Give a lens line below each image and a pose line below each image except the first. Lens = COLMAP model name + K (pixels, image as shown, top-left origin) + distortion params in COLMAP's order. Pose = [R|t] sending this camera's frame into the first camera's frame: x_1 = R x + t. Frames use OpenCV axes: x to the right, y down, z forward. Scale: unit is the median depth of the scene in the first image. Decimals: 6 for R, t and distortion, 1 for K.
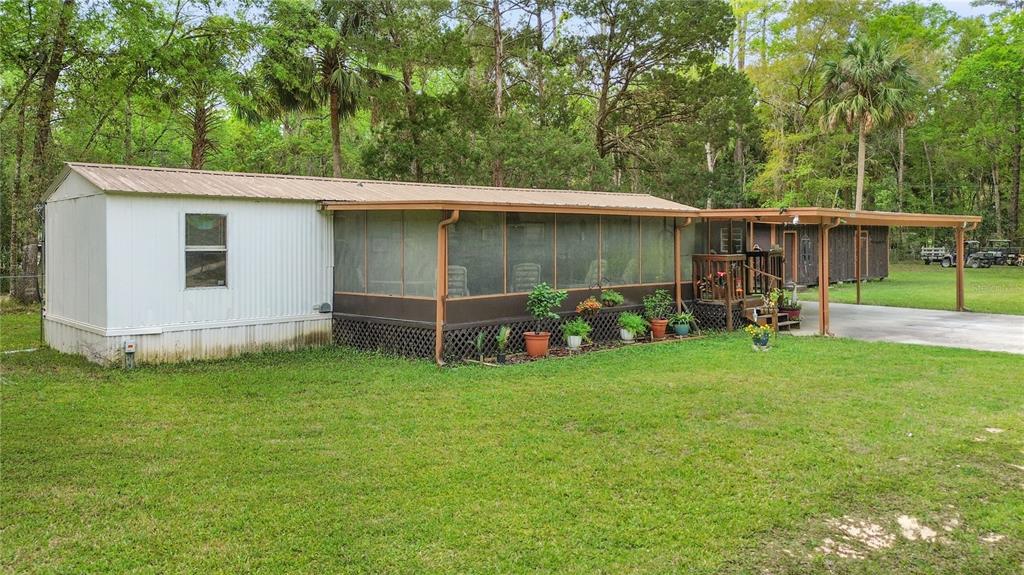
lens RADIAL K [[762.8, 0, 511.7], [0, 762.8, 252.2], [0, 0, 1]] dist [0.067965, -0.004129]
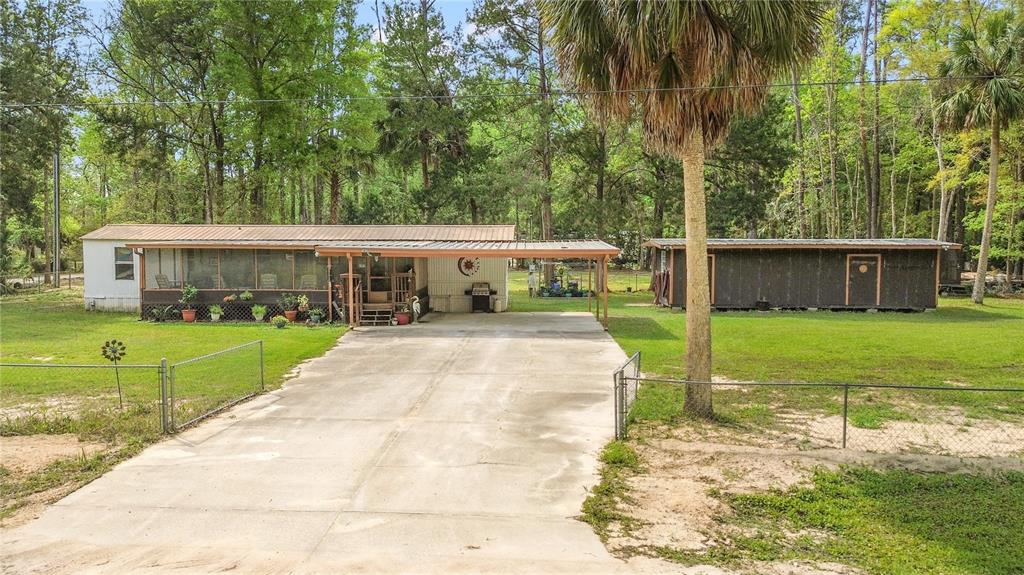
lens RADIAL K [[762.8, 0, 514.6], [0, 762.8, 291.6], [0, 0, 1]] dist [0.067965, -0.004129]
pose [[0.734802, 0.052741, -0.676228, 1.662212], [-0.014315, 0.997956, 0.062280, -0.065219], [0.678130, -0.036083, 0.734055, 0.085740]]
